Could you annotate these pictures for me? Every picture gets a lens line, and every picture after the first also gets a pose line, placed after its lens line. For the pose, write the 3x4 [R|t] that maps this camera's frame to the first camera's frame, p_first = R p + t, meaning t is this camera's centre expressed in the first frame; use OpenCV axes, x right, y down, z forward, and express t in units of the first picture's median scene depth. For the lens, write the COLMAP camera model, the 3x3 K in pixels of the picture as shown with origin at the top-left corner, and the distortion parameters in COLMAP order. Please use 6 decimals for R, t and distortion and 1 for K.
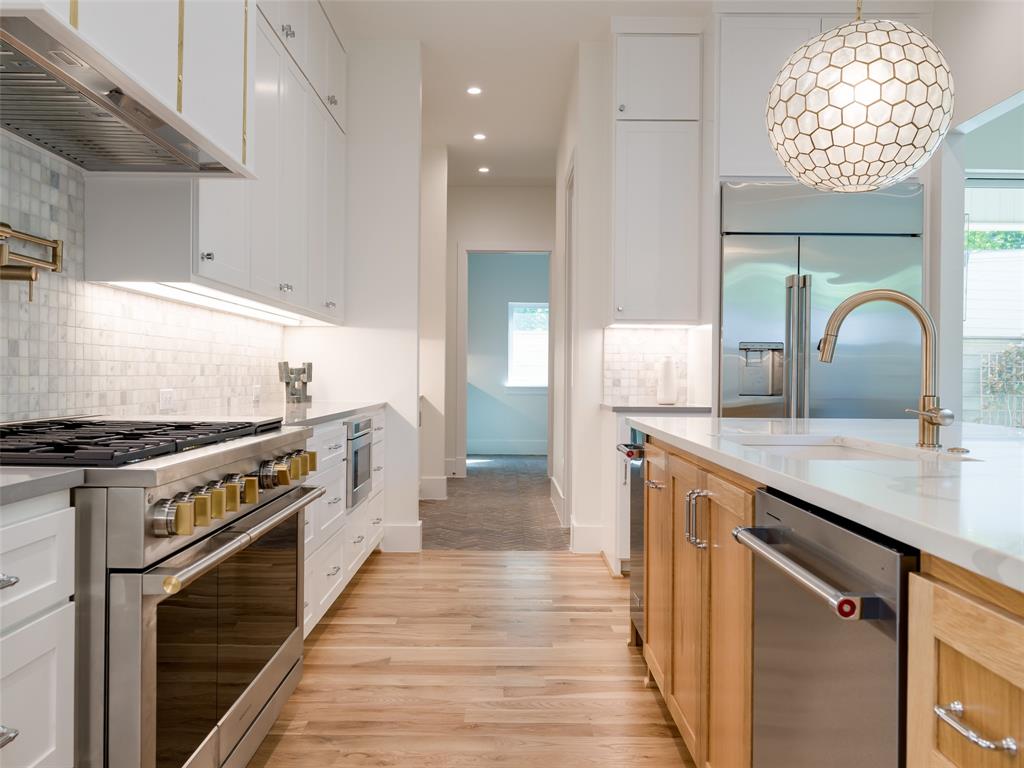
lens RADIAL K [[862.3, 0, 512.0], [0, 862.3, 384.0], [0, 0, 1]] dist [0.005198, 0.005158]
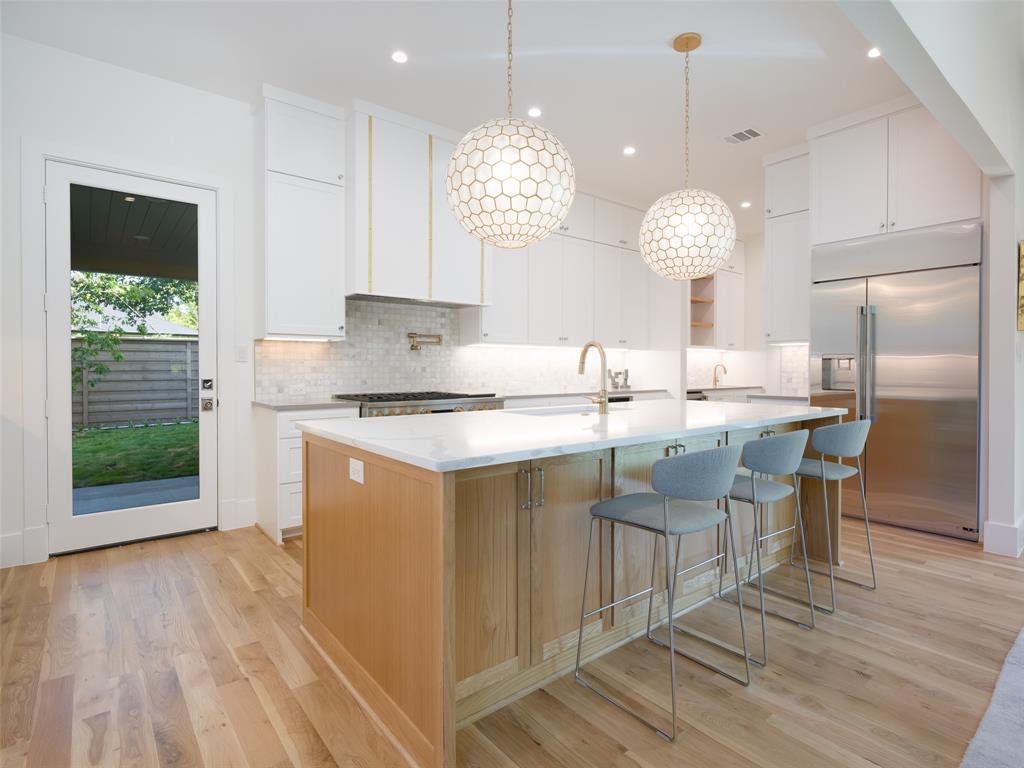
lens RADIAL K [[527.1, 0, 511.7], [0, 527.1, 355.4], [0, 0, 1]] dist [0.028538, -0.000238]
pose [[0.620570, -0.027201, -0.783679, 0.757876], [-0.001242, 0.999363, -0.035671, -0.015572], [0.784150, 0.023109, 0.620141, 0.010507]]
